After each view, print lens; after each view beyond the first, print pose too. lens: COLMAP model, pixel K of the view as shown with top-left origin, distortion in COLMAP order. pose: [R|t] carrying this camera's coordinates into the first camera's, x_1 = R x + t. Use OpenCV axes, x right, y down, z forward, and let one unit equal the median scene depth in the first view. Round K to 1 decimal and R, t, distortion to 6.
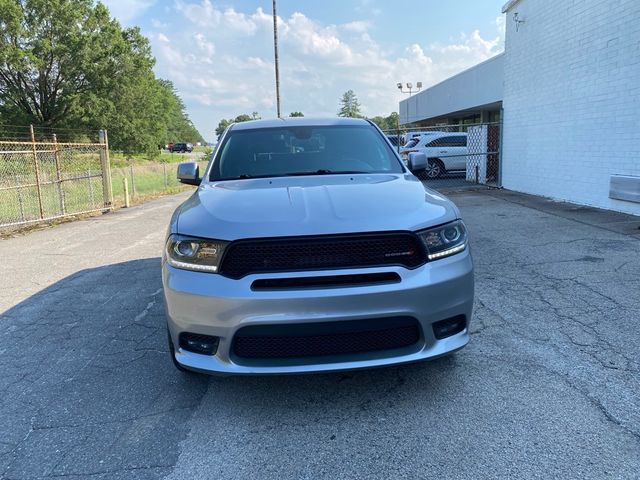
lens RADIAL K [[489.3, 0, 321.2], [0, 489.3, 239.4], [0, 0, 1]] dist [0.012243, -0.014137]
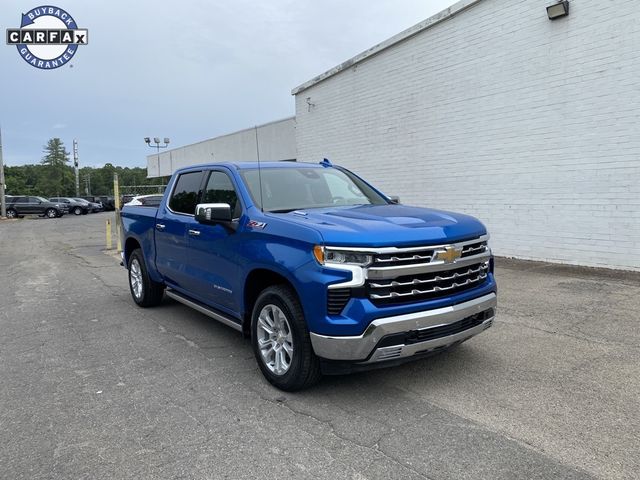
lens RADIAL K [[489.3, 0, 321.7], [0, 489.3, 240.6], [0, 0, 1]] dist [0.012243, -0.014137]
pose [[0.844512, -0.034773, 0.534407, -0.250468], [0.090467, 0.992812, -0.078361, 0.012283], [-0.527841, 0.114523, 0.841587, -0.049508]]
